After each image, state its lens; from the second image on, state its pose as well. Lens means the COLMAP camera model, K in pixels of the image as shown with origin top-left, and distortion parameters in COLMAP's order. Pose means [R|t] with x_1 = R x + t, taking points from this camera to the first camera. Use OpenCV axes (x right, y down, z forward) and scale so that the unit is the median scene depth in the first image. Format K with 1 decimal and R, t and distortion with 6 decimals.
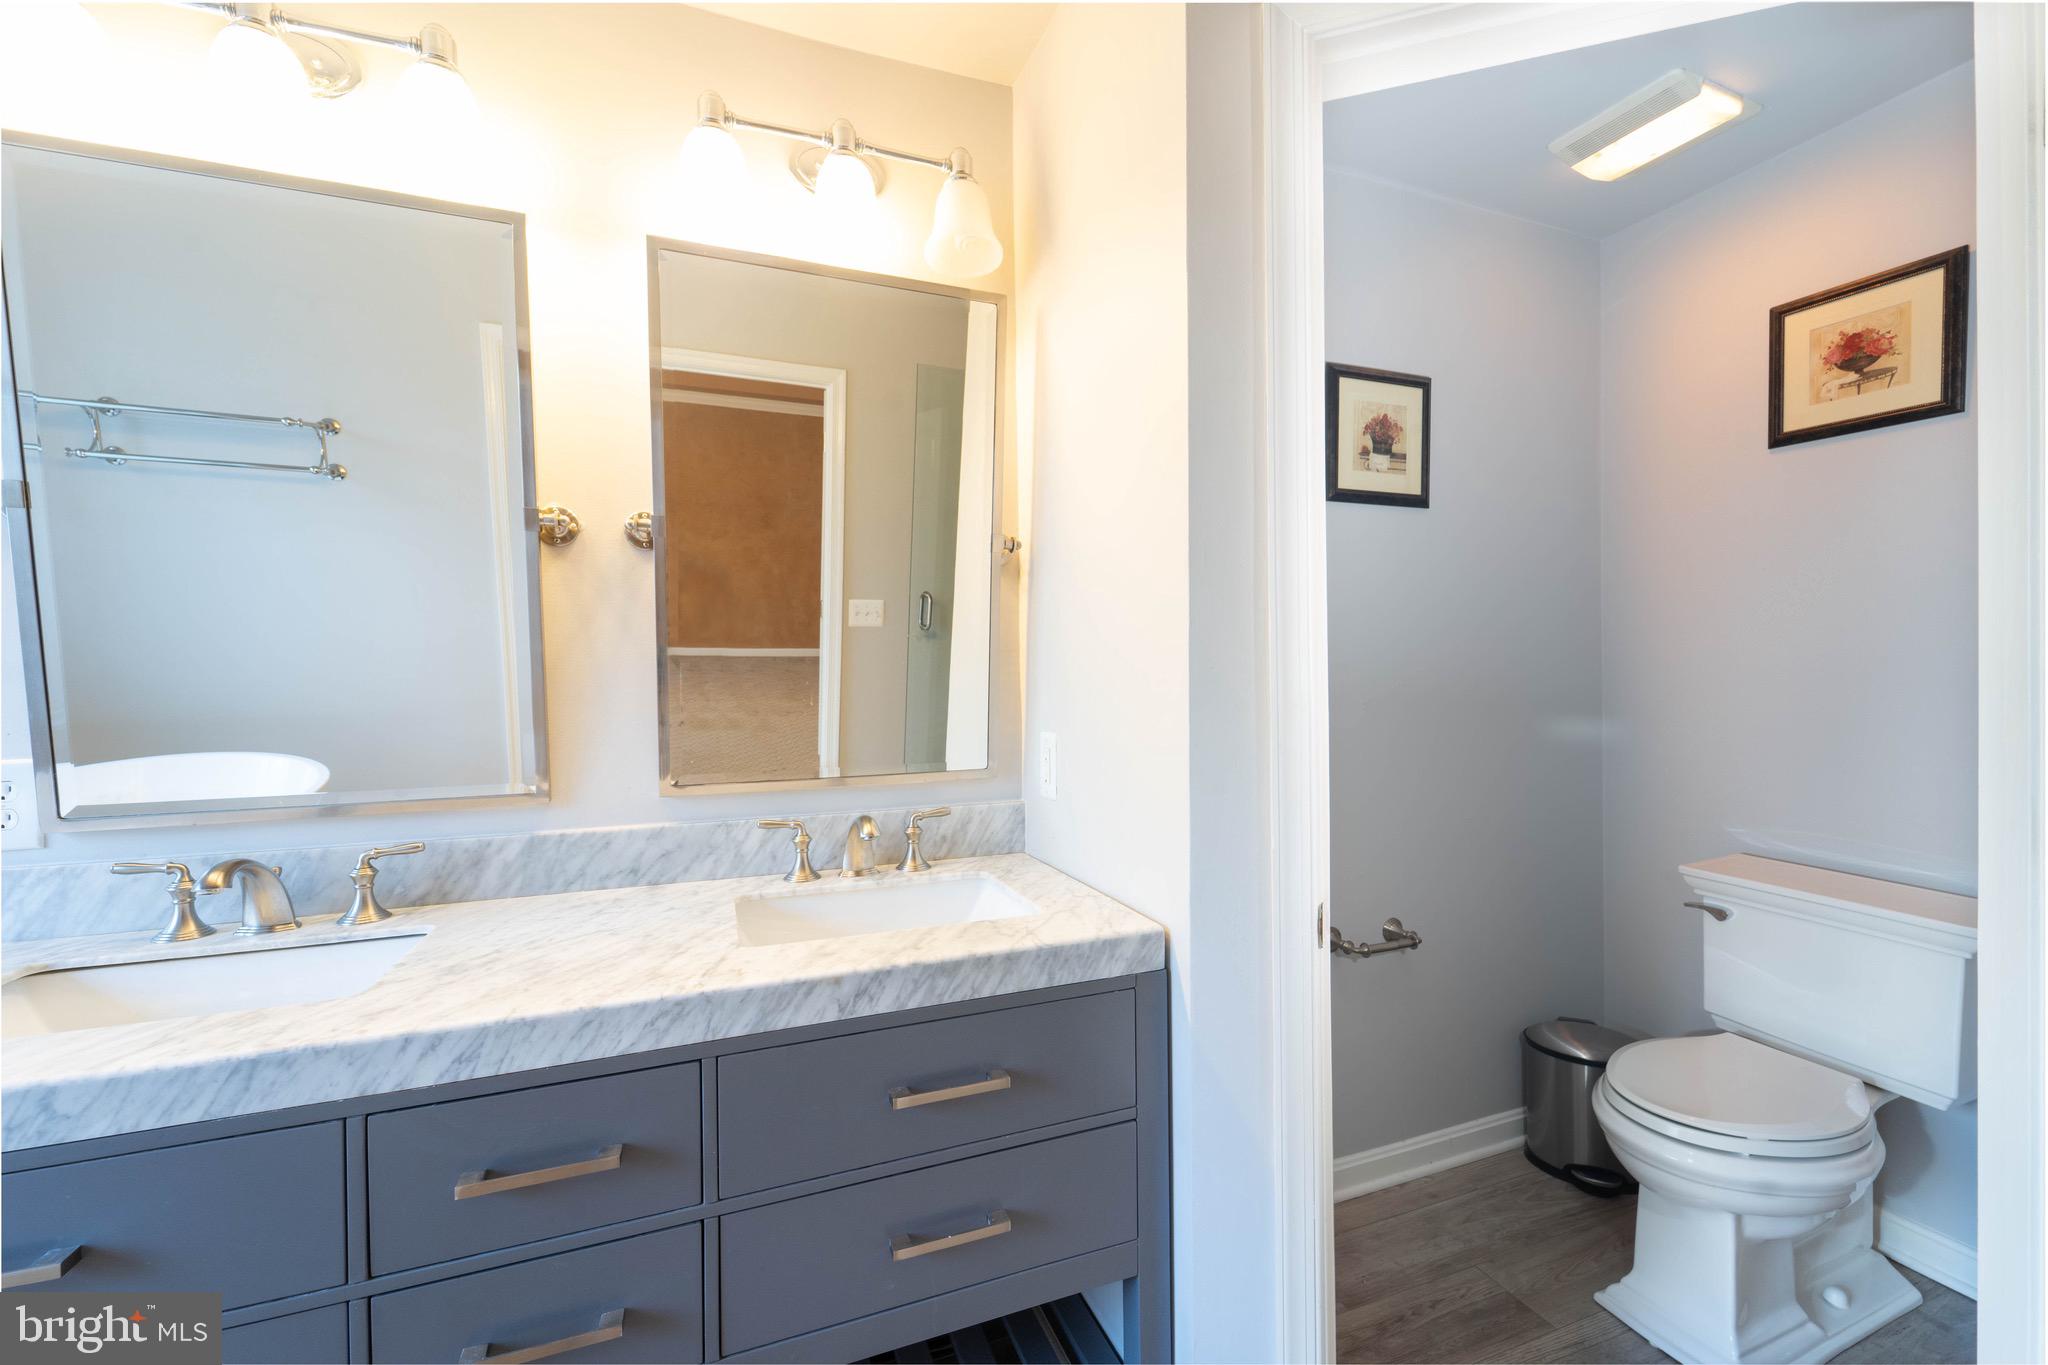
lens RADIAL K [[833.1, 0, 1016.5], [0, 833.1, 655.1], [0, 0, 1]] dist [0.000731, -0.002820]
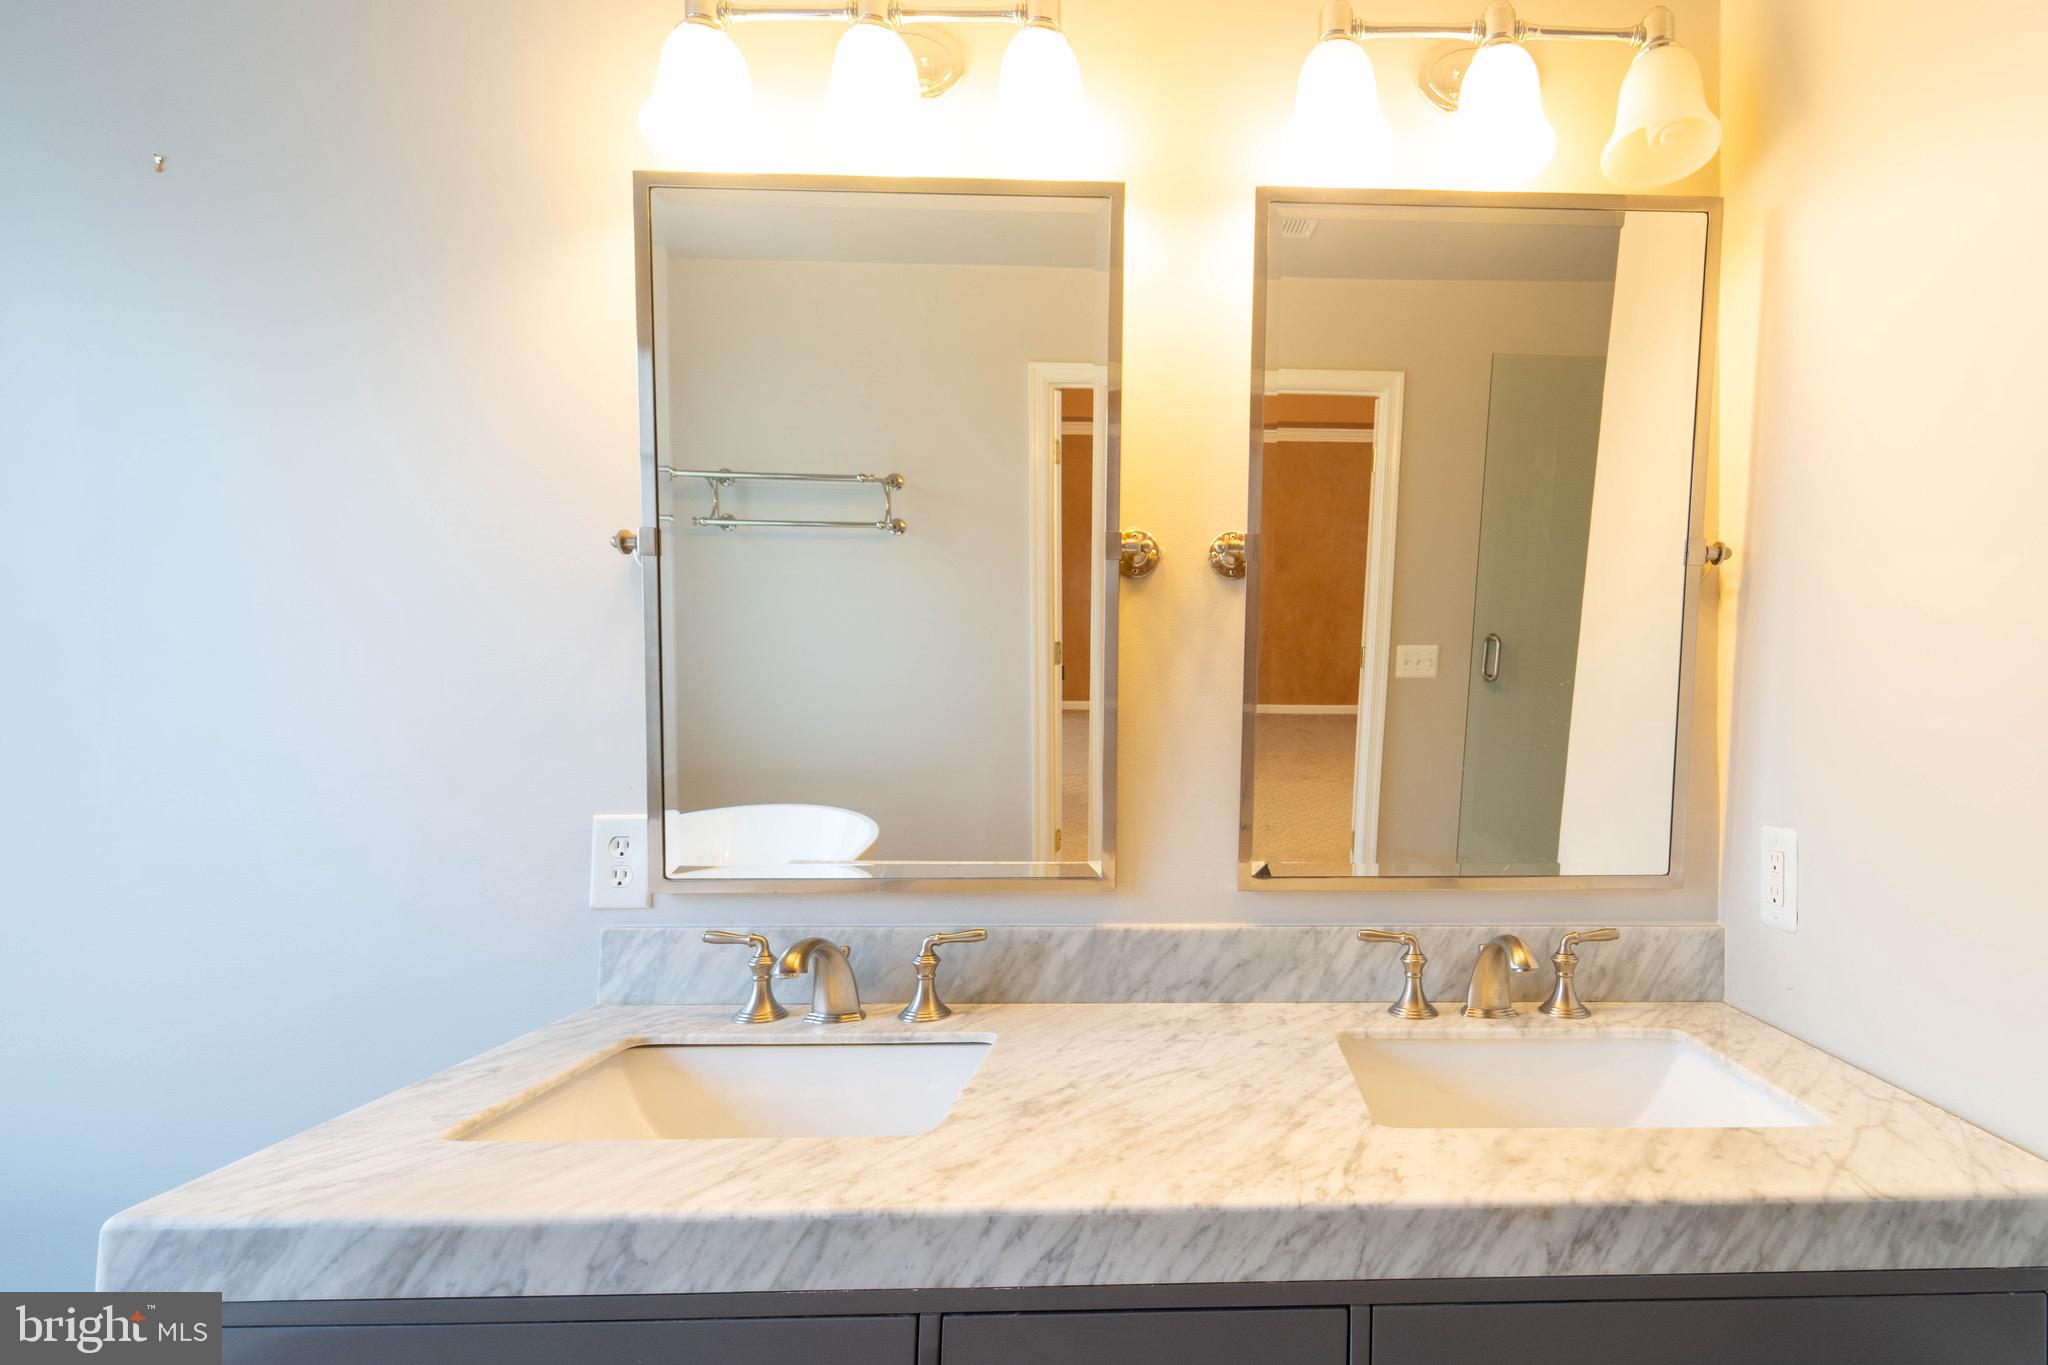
lens RADIAL K [[600.2, 0, 1026.8], [0, 600.2, 656.1], [0, 0, 1]] dist [-0.001128, -0.000114]
pose [[0.941968, -0.028765, -0.334468, -0.443777], [-0.004393, 0.995181, -0.097960, 0.005754], [0.335674, 0.093744, 0.937302, 0.398024]]
